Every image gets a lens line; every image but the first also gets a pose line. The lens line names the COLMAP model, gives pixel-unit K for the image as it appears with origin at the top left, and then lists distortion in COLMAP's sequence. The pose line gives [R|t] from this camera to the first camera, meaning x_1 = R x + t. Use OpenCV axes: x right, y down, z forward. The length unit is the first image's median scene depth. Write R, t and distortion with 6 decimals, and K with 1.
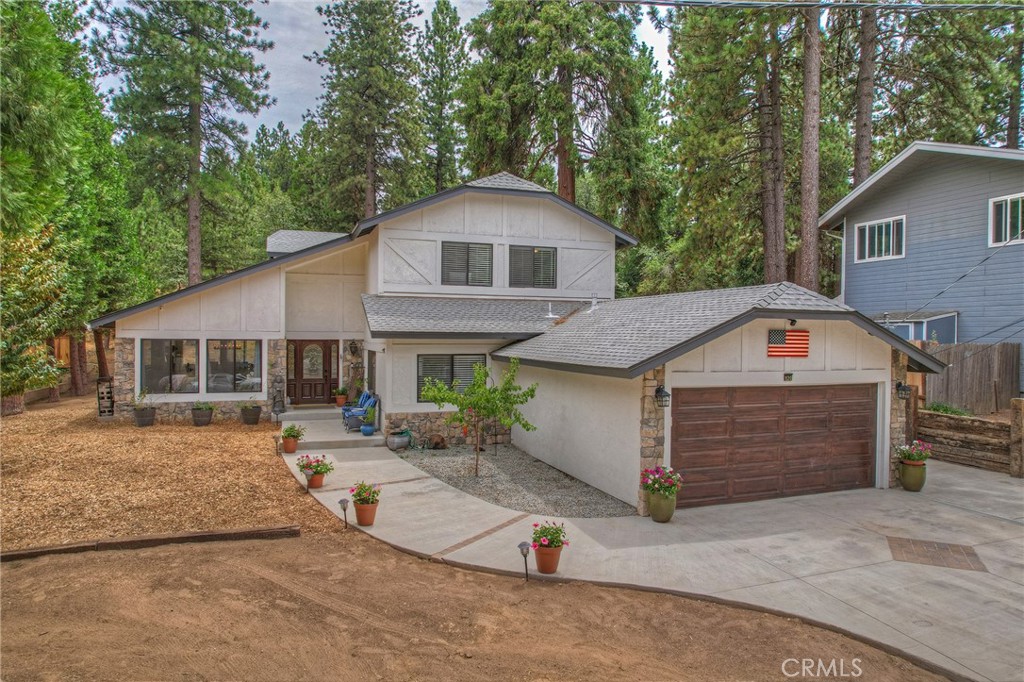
lens RADIAL K [[655.4, 0, 517.4], [0, 655.4, 339.0], [0, 0, 1]] dist [-0.083828, 0.073392]
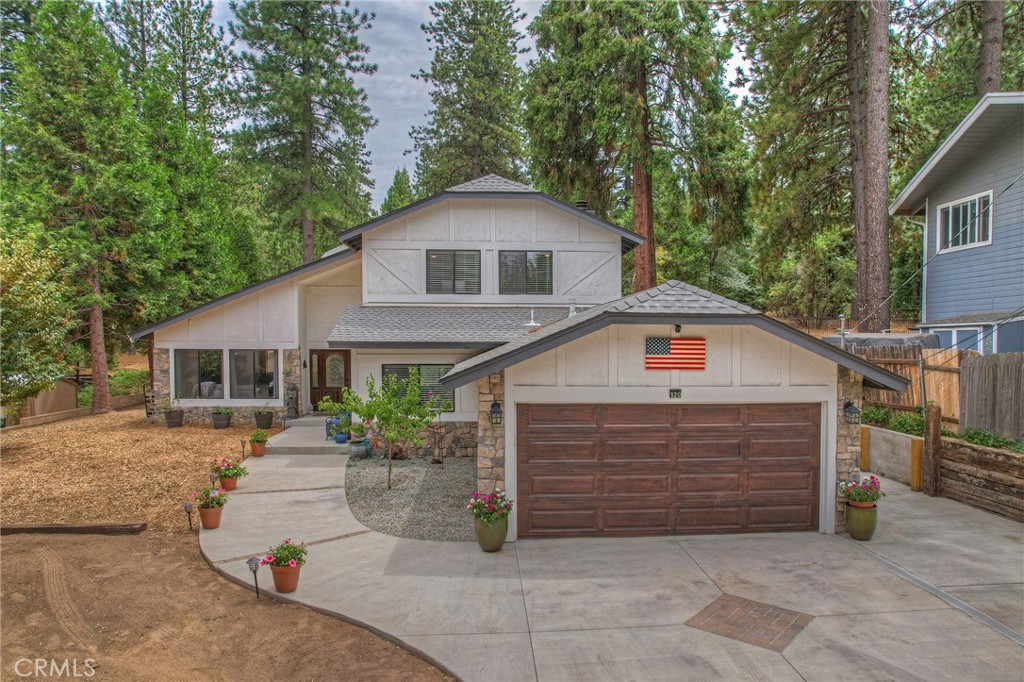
lens RADIAL K [[661.9, 0, 522.8], [0, 661.9, 359.7], [0, 0, 1]] dist [-0.083573, 0.078347]
pose [[0.960909, 0.002317, -0.276853, 0.386353], [0.002702, 0.999839, 0.017746, -0.000582], [0.276850, -0.017800, 0.960748, 0.102894]]
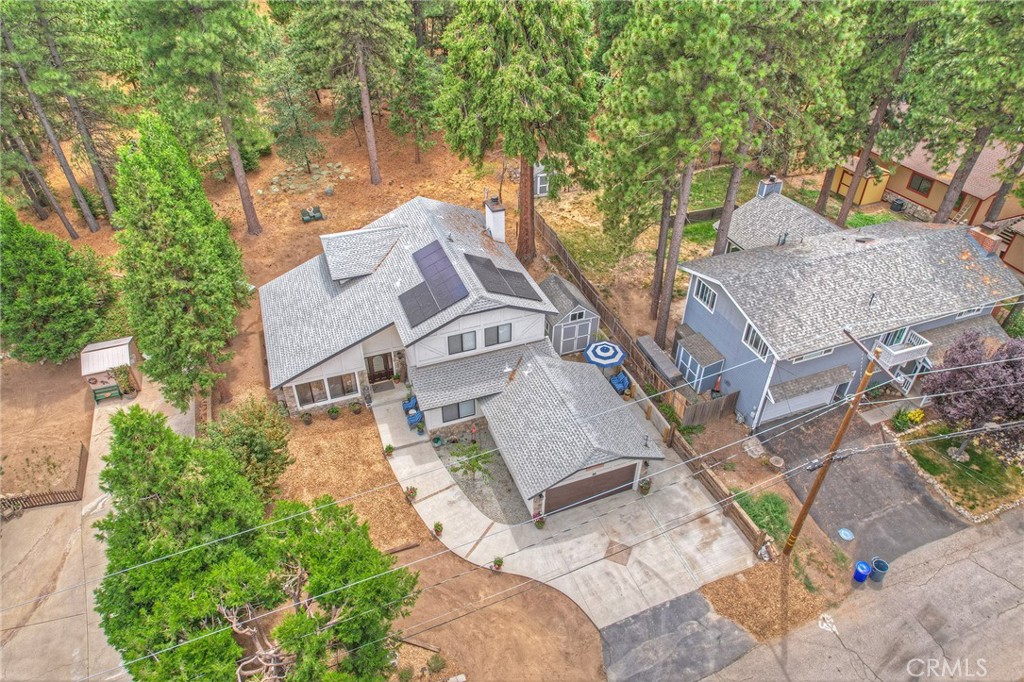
lens RADIAL K [[655.4, 0, 517.4], [0, 655.4, 339.0], [0, 0, 1]] dist [-0.083828, 0.073392]
pose [[0.999703, -0.012588, 0.020869, 0.054050], [-0.002057, 0.809646, 0.586915, -1.584168], [-0.024285, -0.586784, 0.809380, -0.649591]]
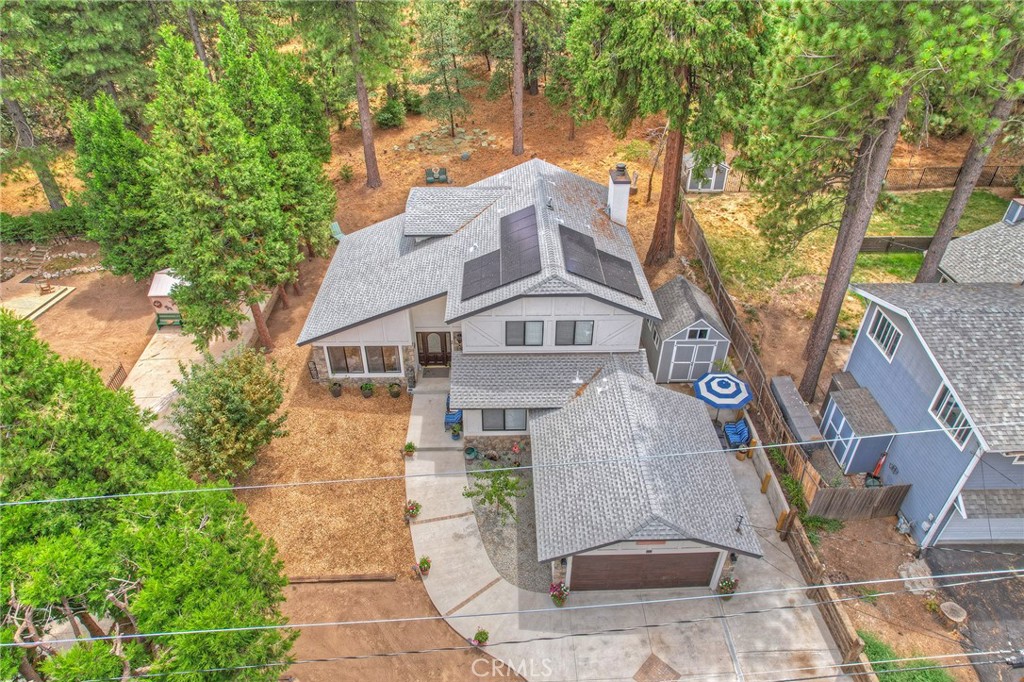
lens RADIAL K [[655.4, 0, 517.4], [0, 655.4, 339.0], [0, 0, 1]] dist [-0.083828, 0.073392]
pose [[0.950687, 0.178136, -0.253893, 0.352200], [-0.004877, 0.827094, 0.562043, -1.176409], [0.310114, -0.533088, 0.787176, -0.161490]]
